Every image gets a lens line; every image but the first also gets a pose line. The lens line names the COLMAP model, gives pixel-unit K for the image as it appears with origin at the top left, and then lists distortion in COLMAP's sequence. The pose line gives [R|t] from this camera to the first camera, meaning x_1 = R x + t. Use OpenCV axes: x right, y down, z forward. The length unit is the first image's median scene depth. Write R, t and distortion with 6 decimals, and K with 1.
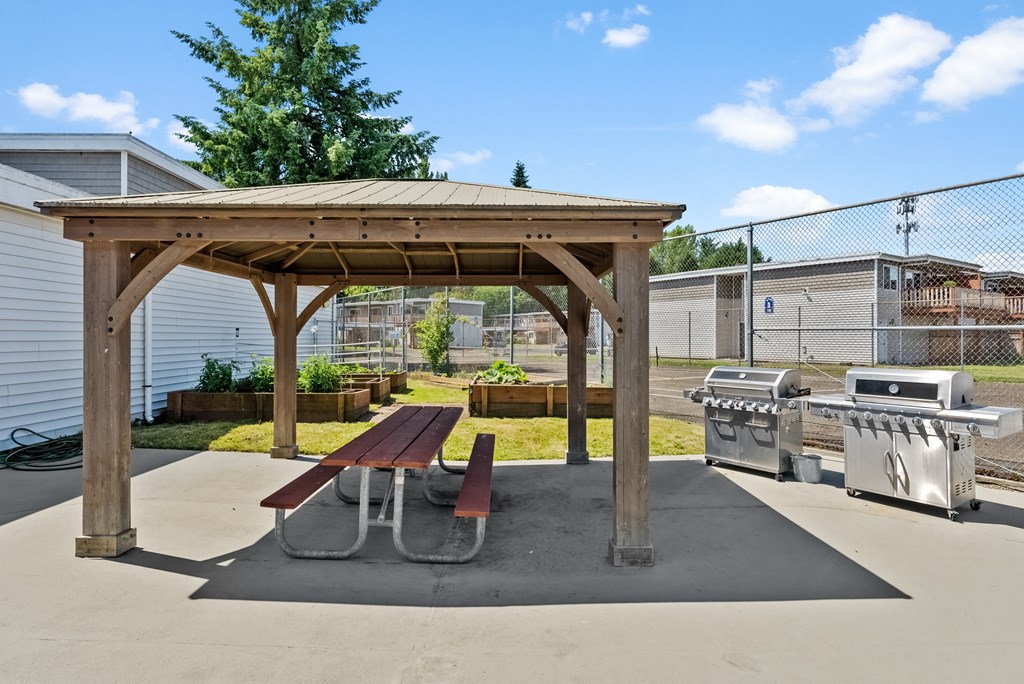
lens RADIAL K [[461.8, 0, 512.0], [0, 461.8, 342.0], [0, 0, 1]] dist [0.000116, 0.000009]
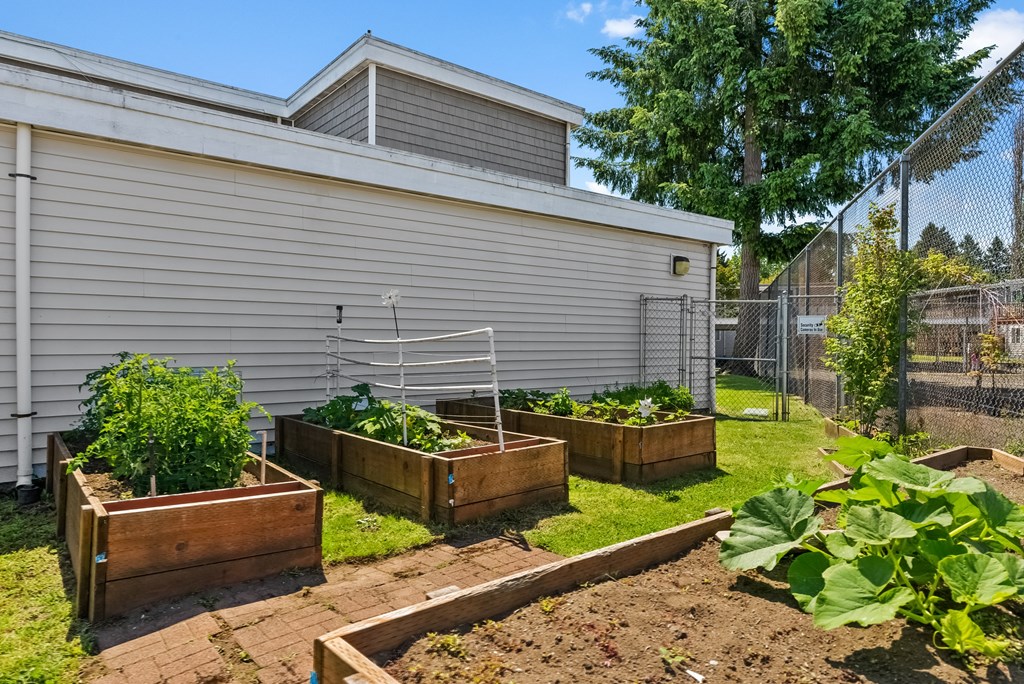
lens RADIAL K [[634.9, 0, 512.0], [0, 634.9, 342.0], [0, 0, 1]] dist [0.000238, -0.000001]
pose [[0.625286, 0.006489, -0.780368, 0.044394], [-0.014494, 0.999890, -0.003299, 0.006674], [0.780261, 0.013374, 0.625311, 0.558886]]
